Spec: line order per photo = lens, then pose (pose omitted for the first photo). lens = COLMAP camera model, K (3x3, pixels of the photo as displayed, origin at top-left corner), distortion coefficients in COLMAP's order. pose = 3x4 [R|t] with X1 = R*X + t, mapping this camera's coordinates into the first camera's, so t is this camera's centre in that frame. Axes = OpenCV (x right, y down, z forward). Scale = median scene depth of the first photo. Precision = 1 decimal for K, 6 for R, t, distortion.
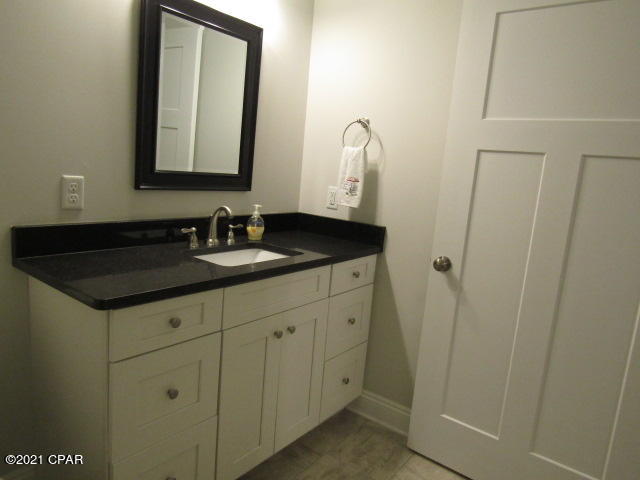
lens RADIAL K [[448.5, 0, 320.0], [0, 448.5, 240.0], [0, 0, 1]] dist [-0.022645, 0.009096]
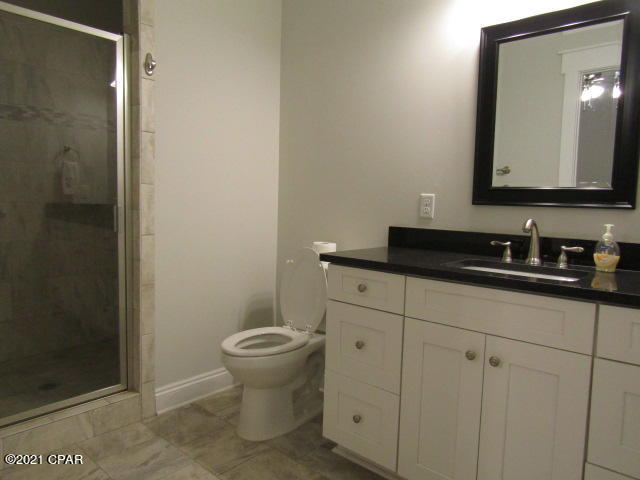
lens RADIAL K [[448.5, 0, 320.0], [0, 448.5, 240.0], [0, 0, 1]] dist [-0.022645, 0.009096]
pose [[-0.073575, 0.020014, -0.997089, 0.814597], [-0.176574, 0.983741, 0.032776, 0.010087], [0.981534, 0.178472, -0.068844, 0.737015]]
